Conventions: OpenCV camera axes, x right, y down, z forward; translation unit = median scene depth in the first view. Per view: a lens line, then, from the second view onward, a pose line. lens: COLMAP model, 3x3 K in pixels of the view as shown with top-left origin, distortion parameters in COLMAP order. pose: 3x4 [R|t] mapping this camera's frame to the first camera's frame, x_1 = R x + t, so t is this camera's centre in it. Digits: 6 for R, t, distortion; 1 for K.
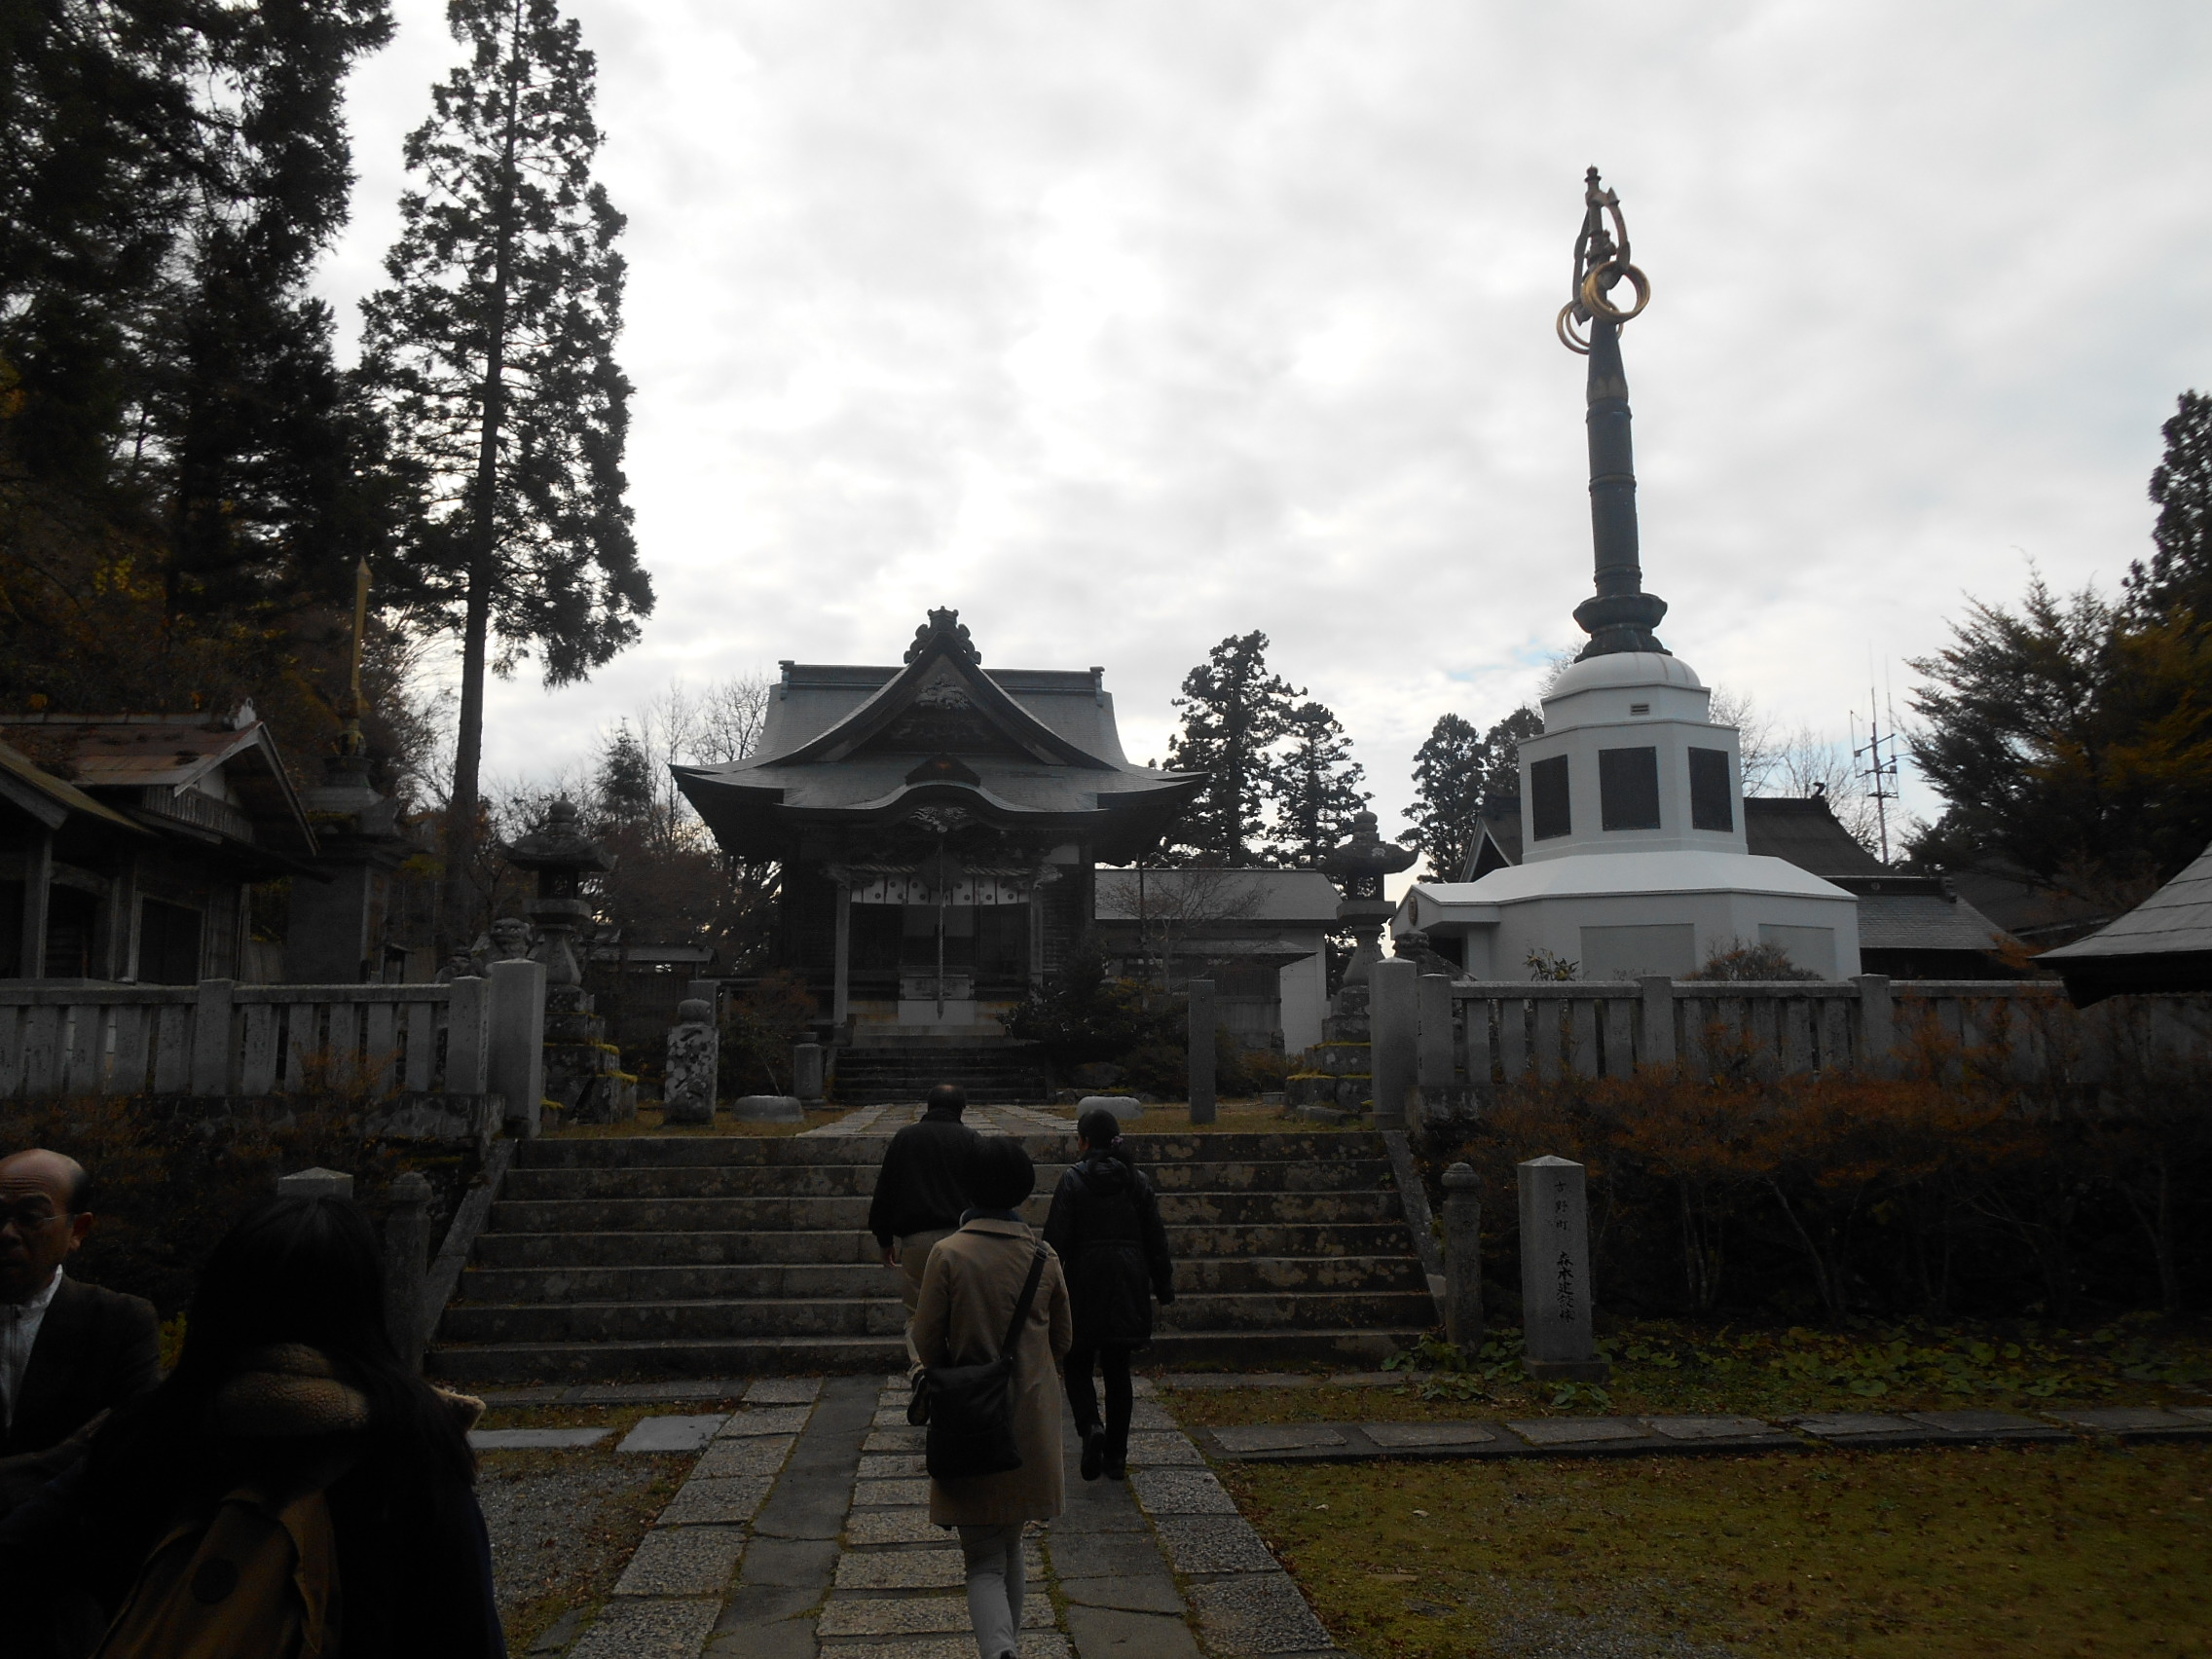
lens RADIAL K [[1727.9, 0, 1090.0], [0, 1727.9, 820.2], [0, 0, 1]] dist [-0.010667, -0.002456]
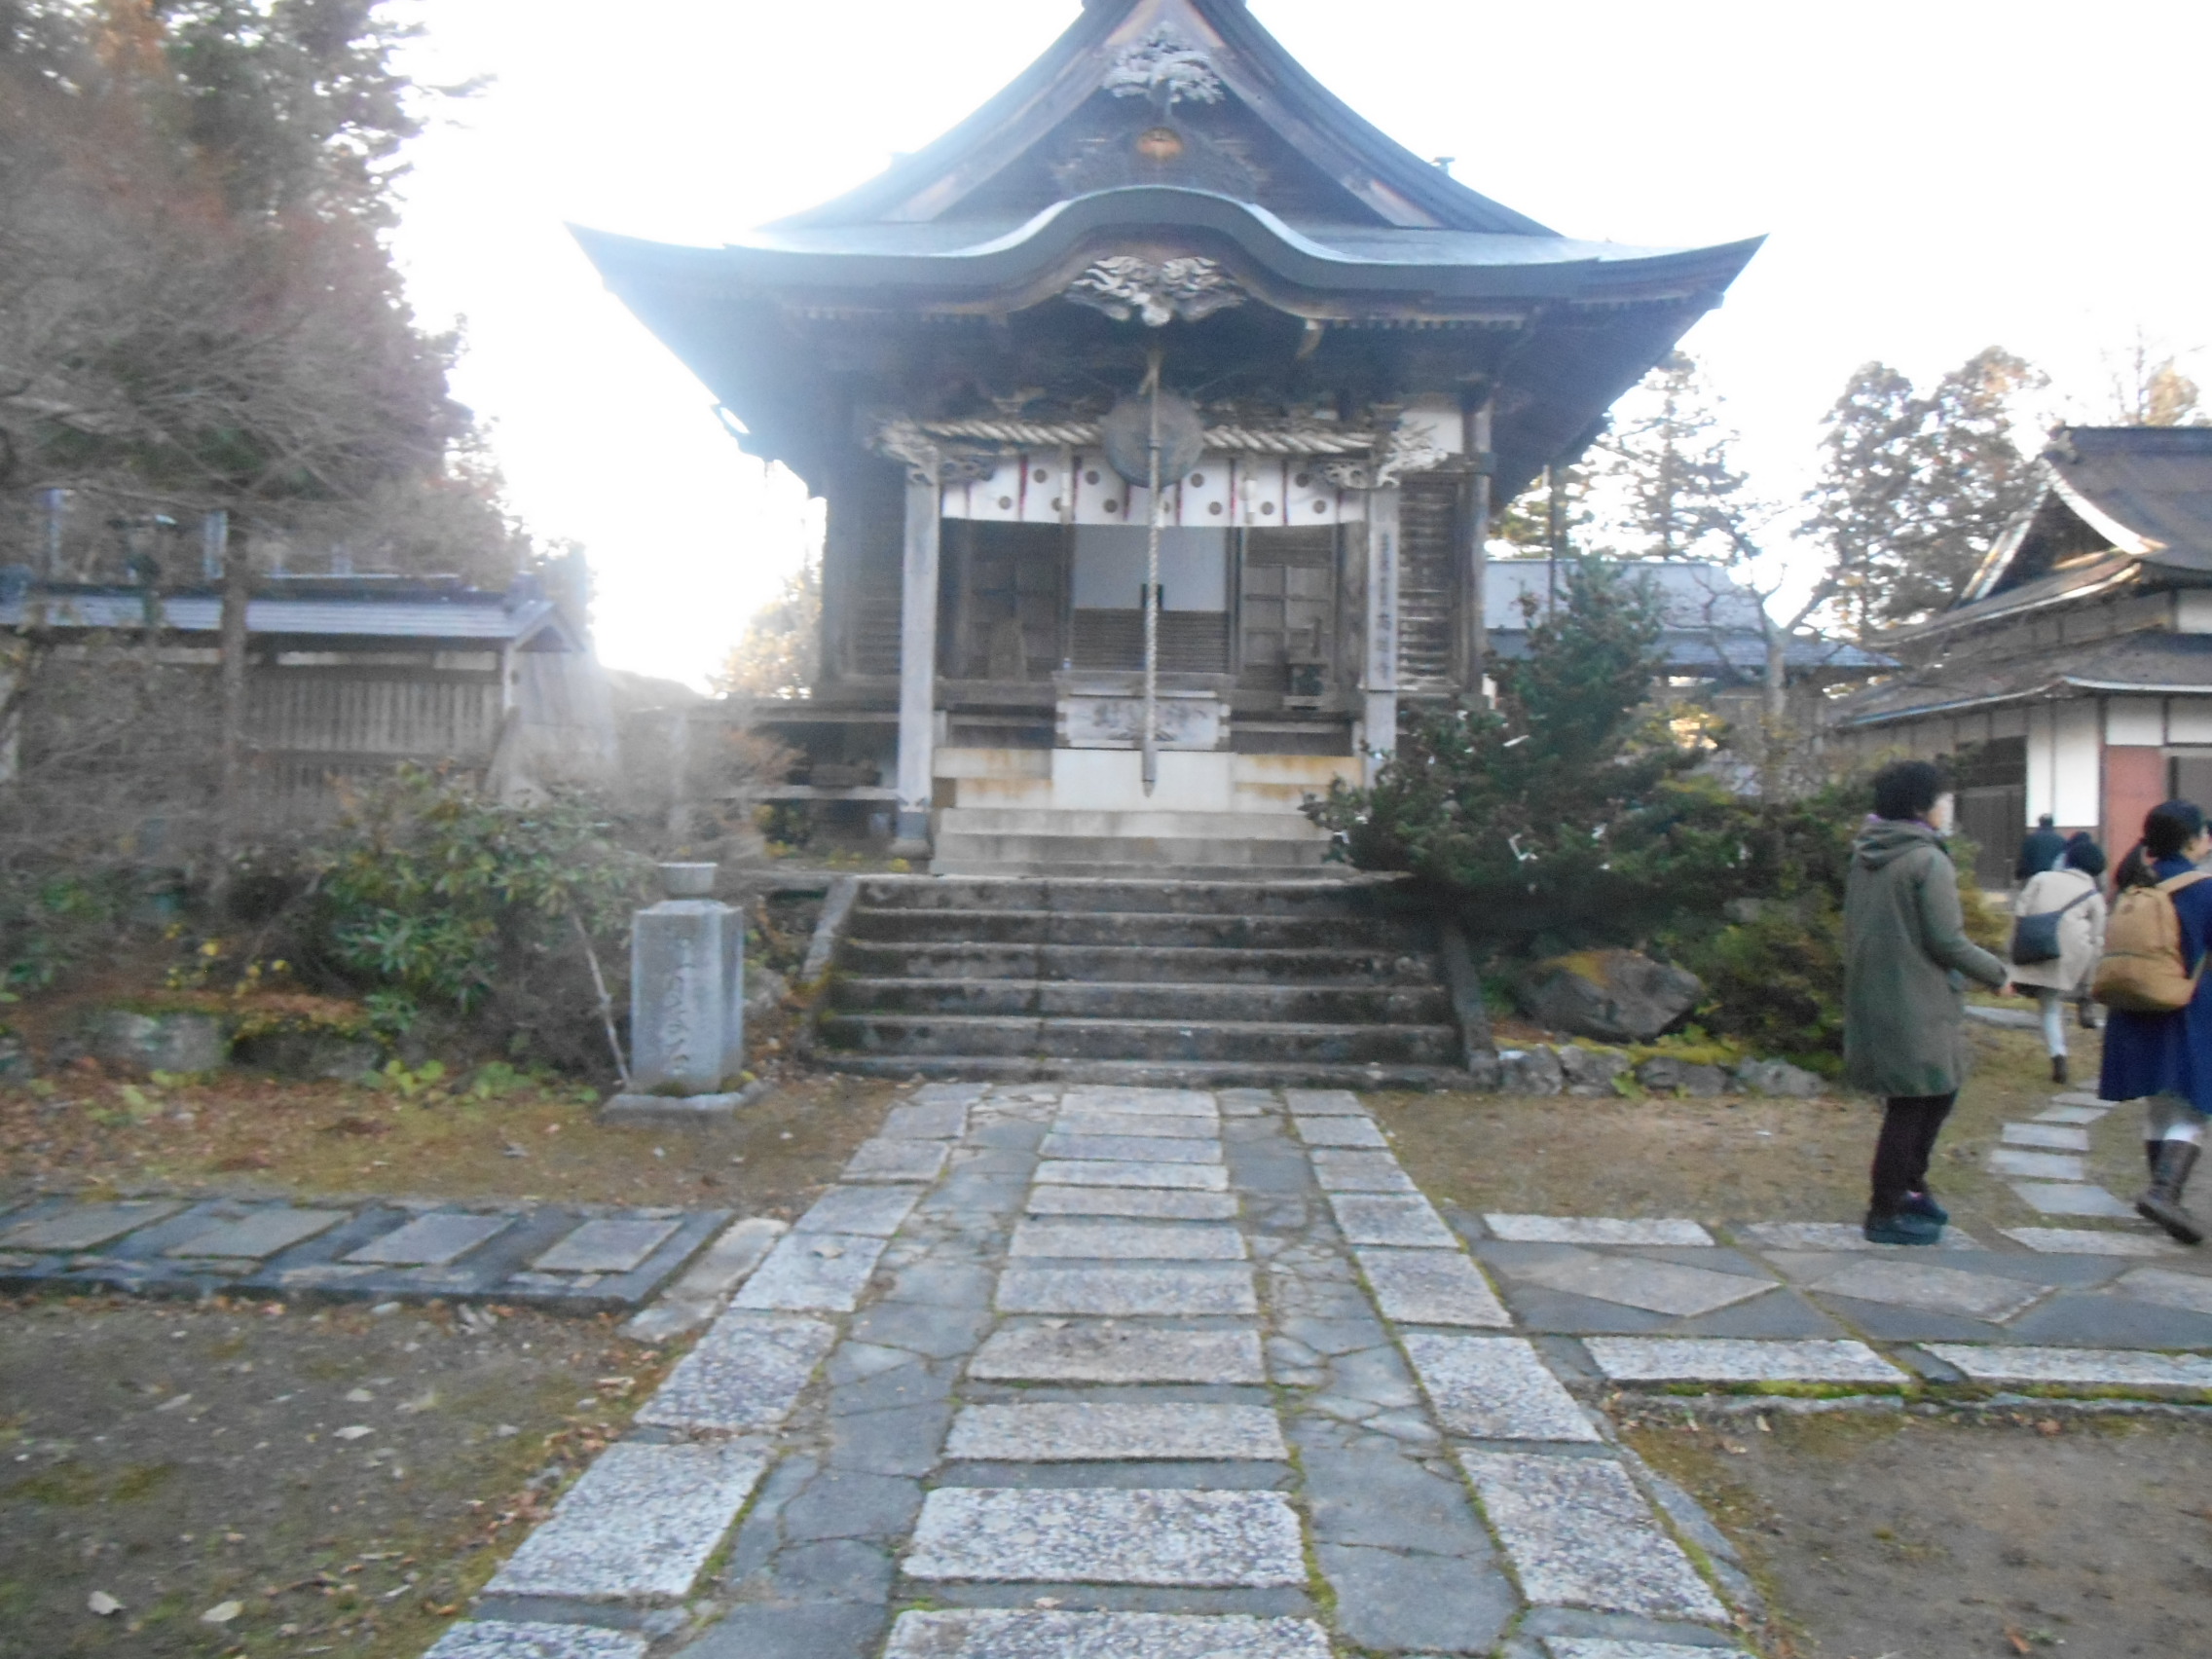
lens RADIAL K [[1752.4, 0, 1106.0], [0, 1752.4, 829.5], [0, 0, 1]] dist [-0.027855, 0.009942]
pose [[0.992571, 0.022997, -0.119474, -0.045193], [-0.004327, 0.988026, 0.154229, 0.056738], [0.121590, -0.152566, 0.980785, 0.570673]]
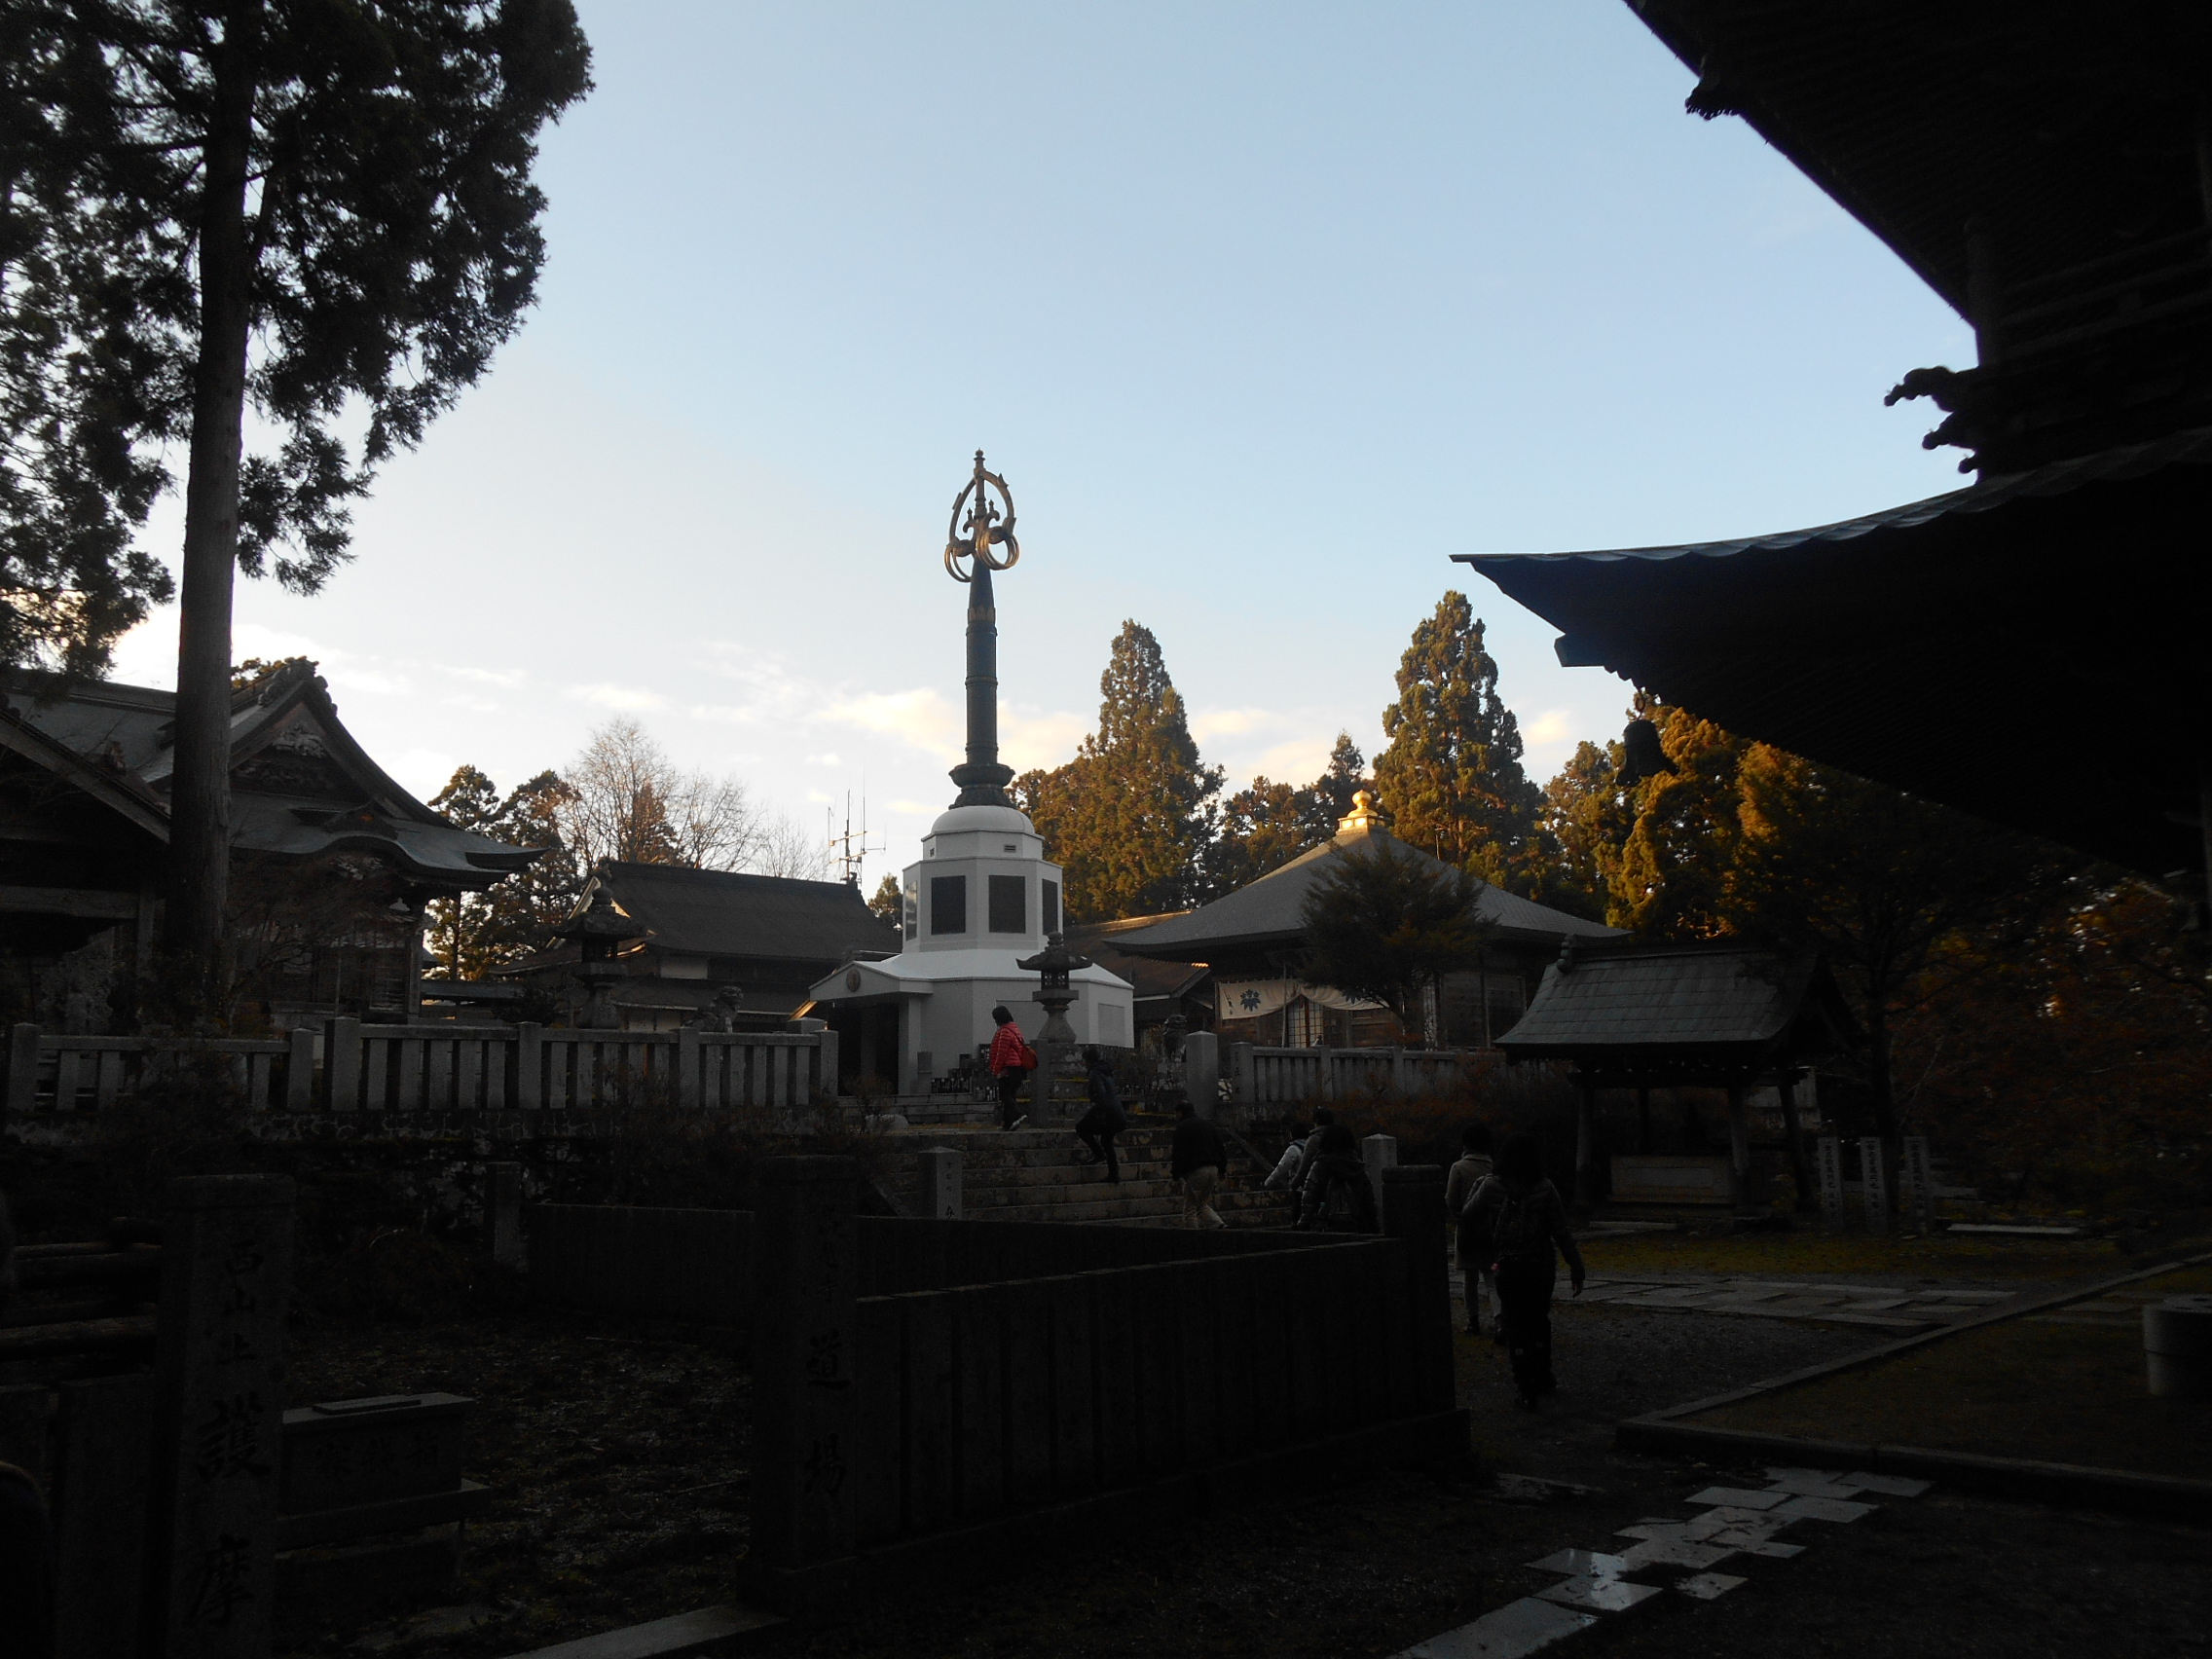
lens RADIAL K [[1727.9, 0, 1090.0], [0, 1727.9, 820.2], [0, 0, 1]] dist [-0.010667, -0.002456]
pose [[0.770172, 0.102644, 0.629523, -0.399141], [-0.088108, 0.994625, -0.054380, -0.011484], [-0.631722, -0.013584, 0.775076, -0.115939]]
